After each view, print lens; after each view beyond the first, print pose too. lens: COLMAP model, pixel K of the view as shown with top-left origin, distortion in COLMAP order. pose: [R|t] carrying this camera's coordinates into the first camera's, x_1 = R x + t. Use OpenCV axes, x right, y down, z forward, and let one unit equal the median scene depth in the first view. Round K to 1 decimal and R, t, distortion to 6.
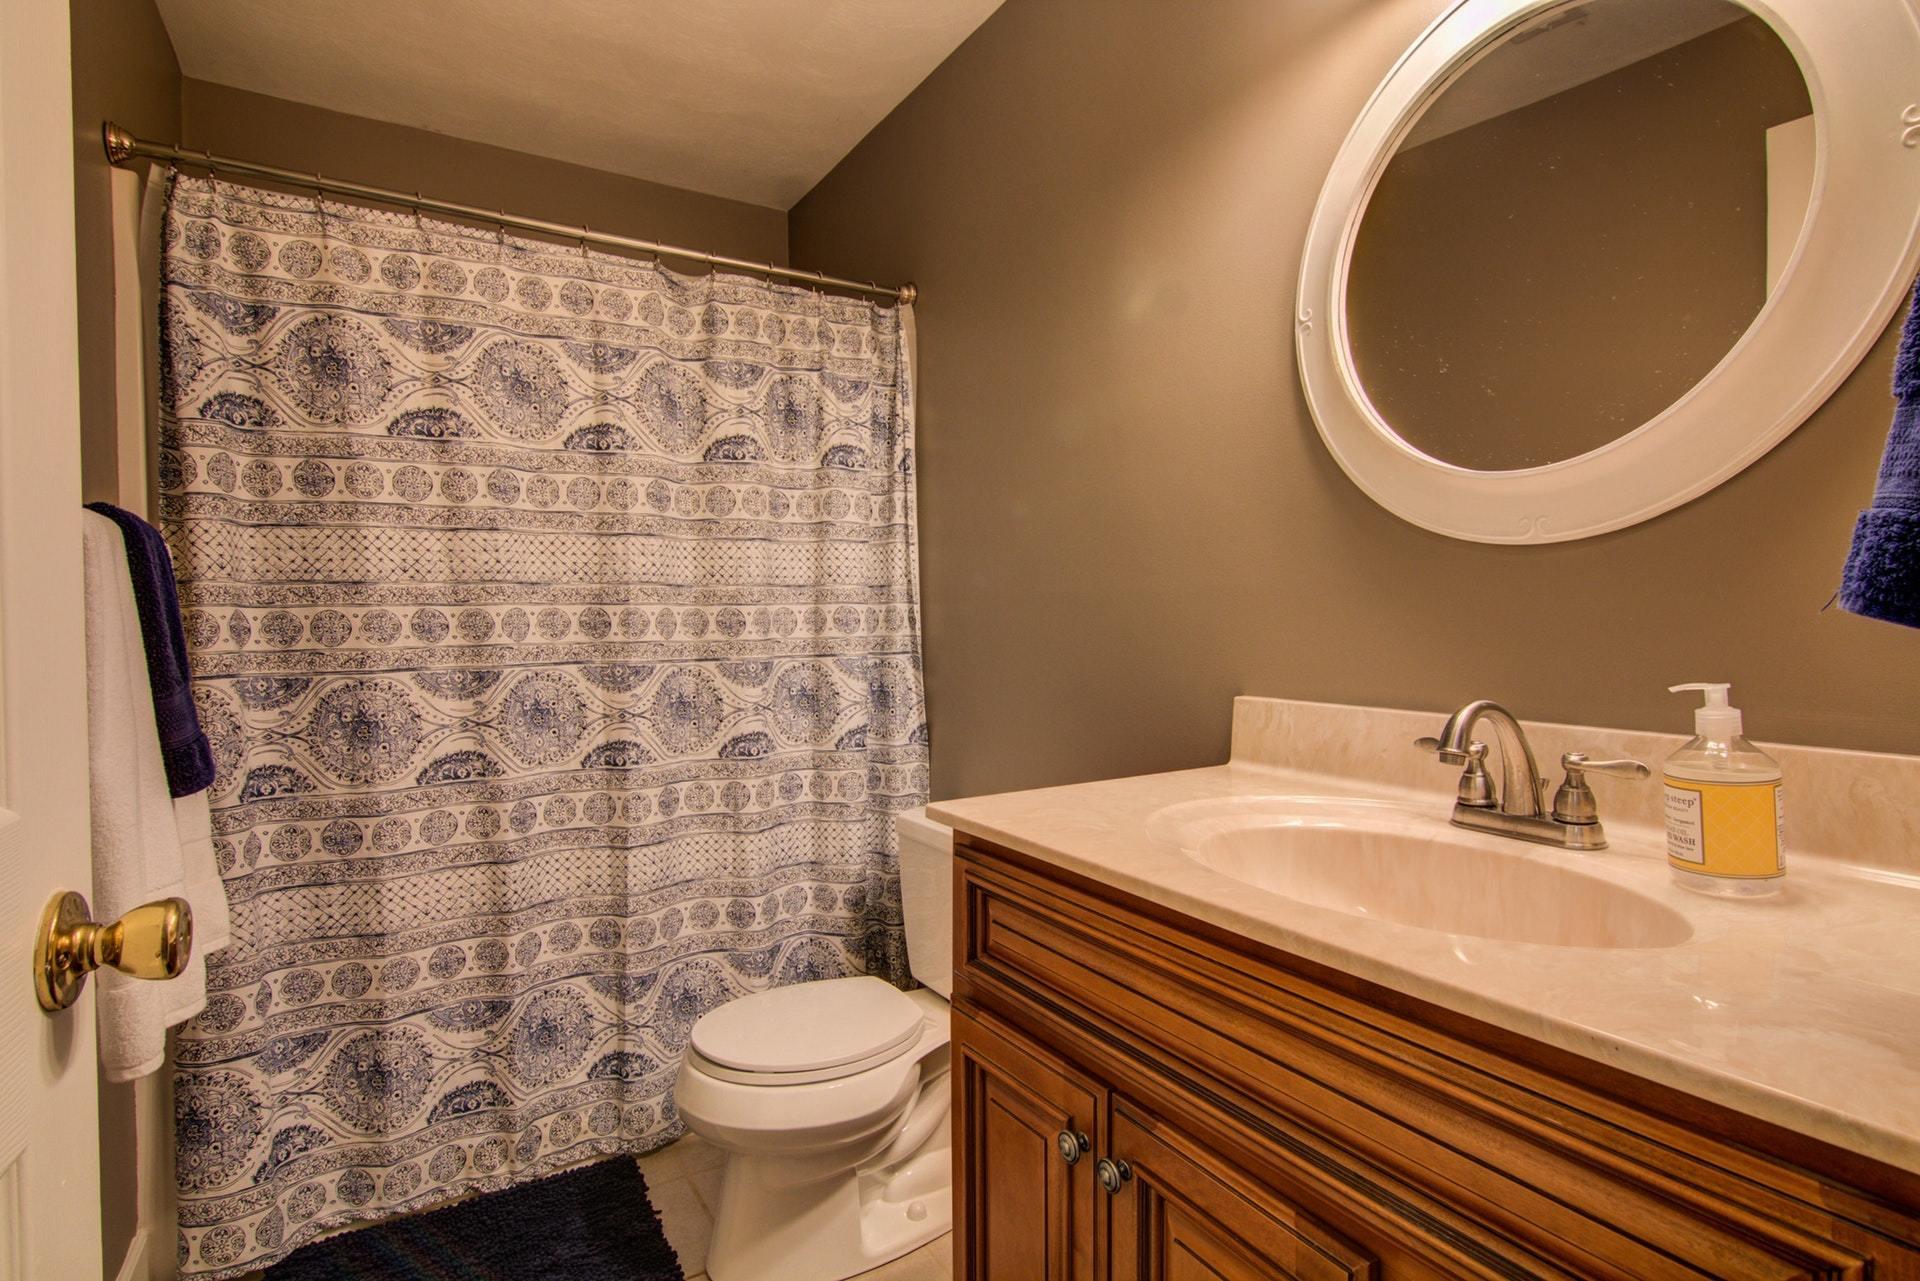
lens RADIAL K [[959.1, 0, 948.9], [0, 959.1, 637.8], [0, 0, 1]] dist [0.004519, -0.003301]
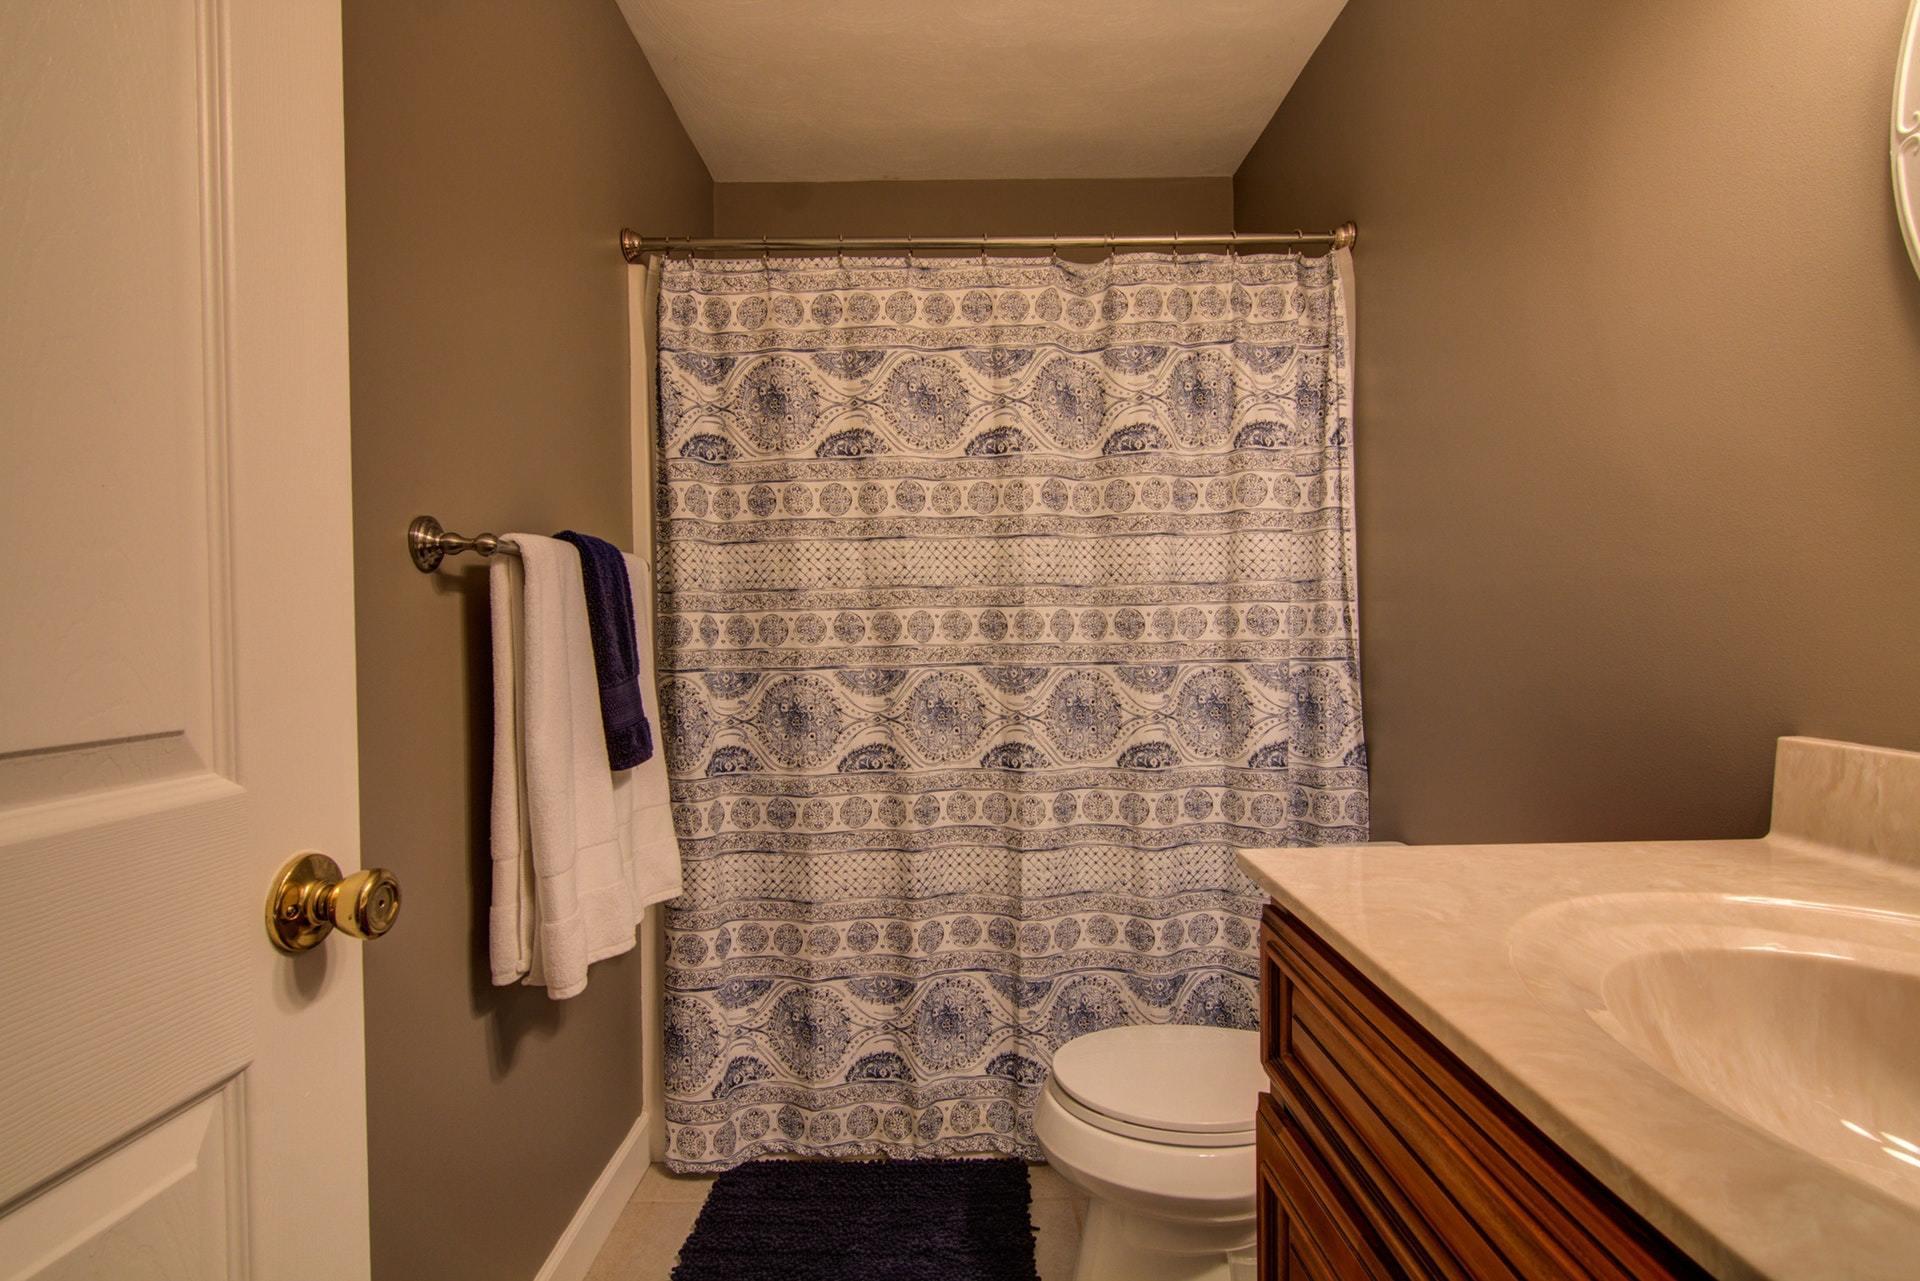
lens RADIAL K [[959.1, 0, 948.9], [0, 959.1, 637.8], [0, 0, 1]] dist [0.004519, -0.003301]
pose [[0.857444, 0.004762, -0.514555, 0.112447], [-0.004752, 0.999988, 0.001336, -0.002992], [0.514555, 0.001299, 0.857456, 0.109624]]
